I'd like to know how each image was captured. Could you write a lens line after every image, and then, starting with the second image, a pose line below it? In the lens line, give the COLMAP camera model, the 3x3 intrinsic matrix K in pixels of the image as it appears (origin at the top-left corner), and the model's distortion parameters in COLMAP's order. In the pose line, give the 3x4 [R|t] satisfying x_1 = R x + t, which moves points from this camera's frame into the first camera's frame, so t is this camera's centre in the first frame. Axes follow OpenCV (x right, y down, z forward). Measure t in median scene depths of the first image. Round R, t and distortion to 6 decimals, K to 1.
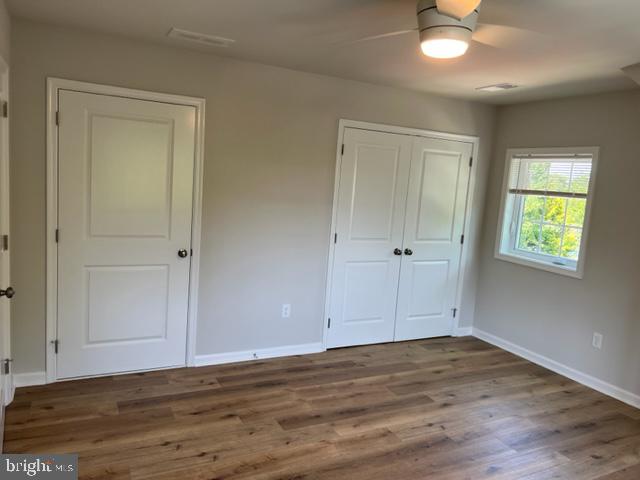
lens RADIAL K [[485.1, 0, 322.2], [0, 485.1, 240.1], [0, 0, 1]] dist [0.033024, -0.041528]
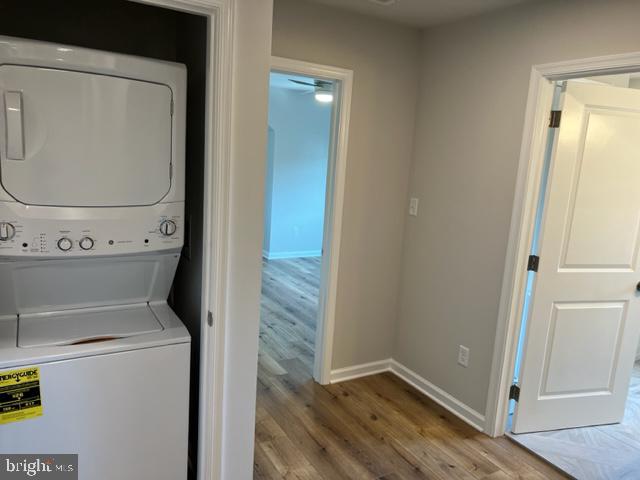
lens RADIAL K [[485.1, 0, 322.2], [0, 485.1, 240.1], [0, 0, 1]] dist [0.033024, -0.041528]
pose [[-0.046381, -0.254955, 0.965840, -1.374646], [0.061821, 0.964294, 0.257516, -0.196958], [-0.997009, 0.071653, -0.028963, 0.667718]]
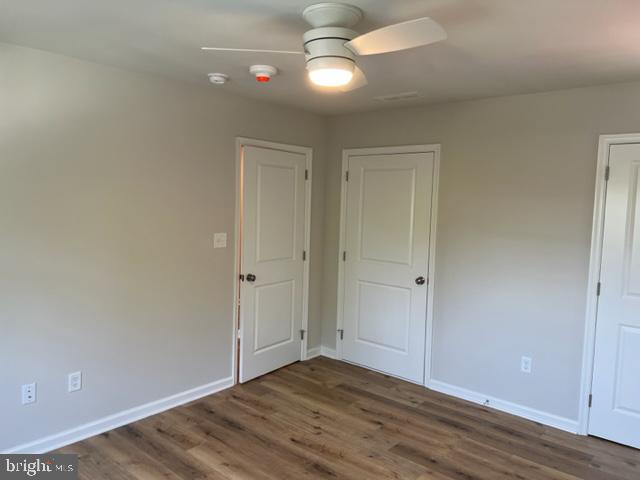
lens RADIAL K [[485.1, 0, 322.2], [0, 485.1, 240.1], [0, 0, 1]] dist [0.033024, -0.041528]
pose [[0.382808, 0.015667, -0.923695, 0.711144], [-0.127782, 0.991143, -0.036146, 0.004160], [0.914948, 0.131868, 0.381420, 0.368389]]
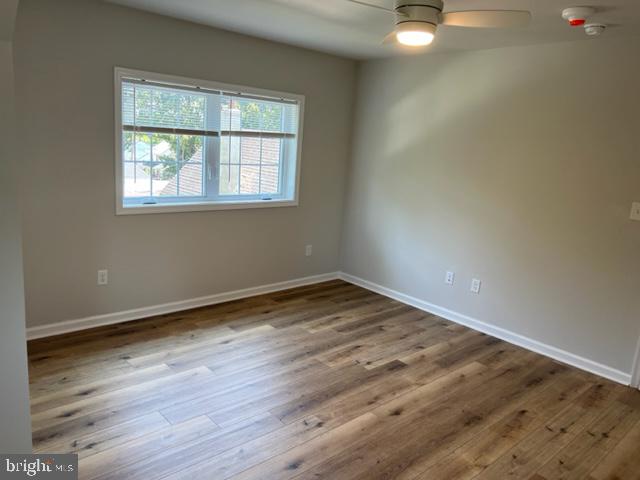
lens RADIAL K [[485.1, 0, 322.2], [0, 485.1, 240.1], [0, 0, 1]] dist [0.033024, -0.041528]
pose [[-0.957168, -0.086990, -0.276157, 0.464718], [-0.174591, 0.934292, 0.310833, -0.150246], [0.230972, 0.345733, -0.909462, 1.338842]]
